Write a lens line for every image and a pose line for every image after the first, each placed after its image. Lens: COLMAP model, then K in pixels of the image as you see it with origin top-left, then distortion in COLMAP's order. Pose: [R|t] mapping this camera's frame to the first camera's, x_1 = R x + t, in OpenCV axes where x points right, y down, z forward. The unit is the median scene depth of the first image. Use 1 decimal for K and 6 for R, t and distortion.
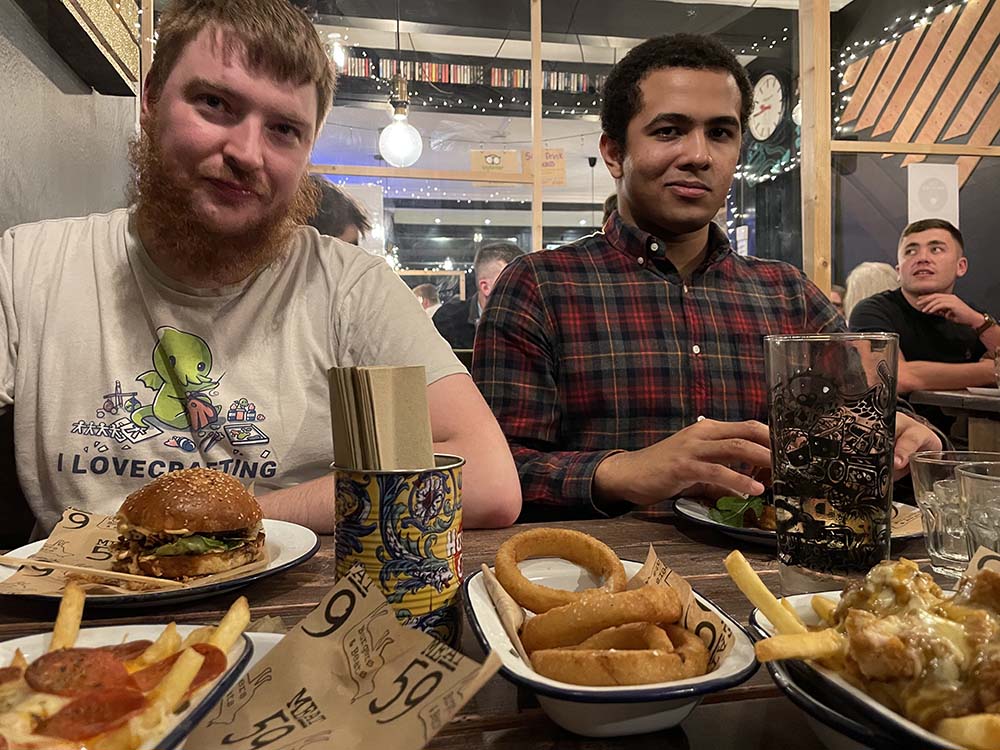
lens RADIAL K [[762.9, 0, 500.3], [0, 762.9, 371.9], [0, 0, 1]] dist [0.045245, -0.054956]
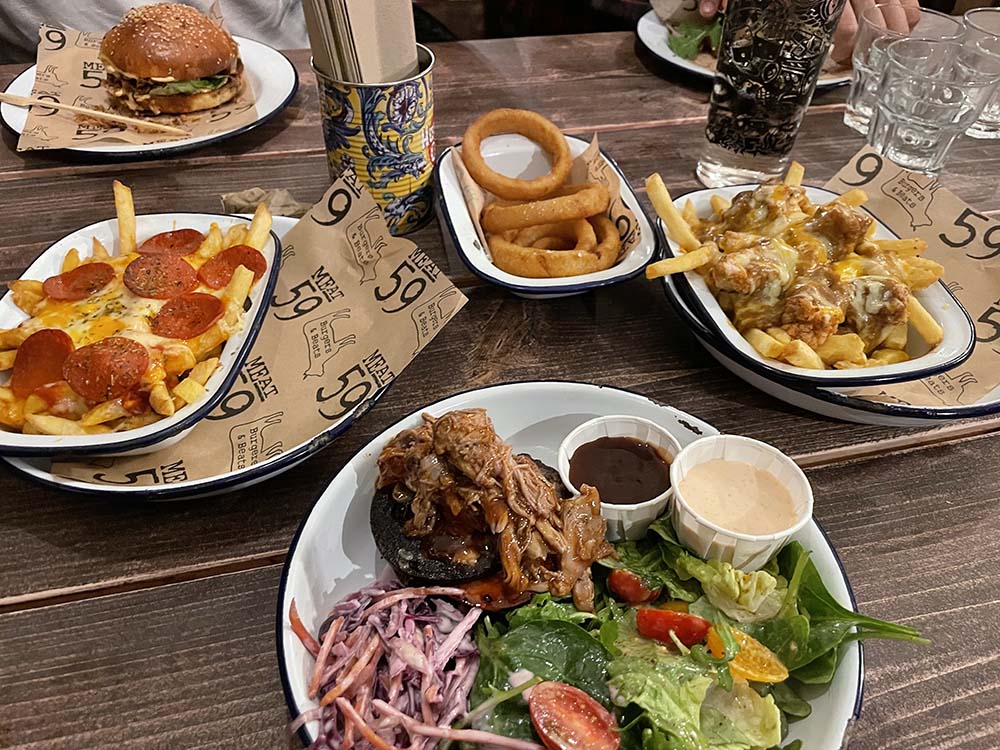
lens RADIAL K [[762.9, 0, 498.7], [0, 762.9, 375.9], [0, 0, 1]] dist [0.045245, -0.054956]
pose [[0.998916, 0.004819, 0.046305, -0.003937], [-0.035688, 0.717968, 0.695160, -0.346694], [-0.029895, -0.696059, 0.717362, -0.102132]]
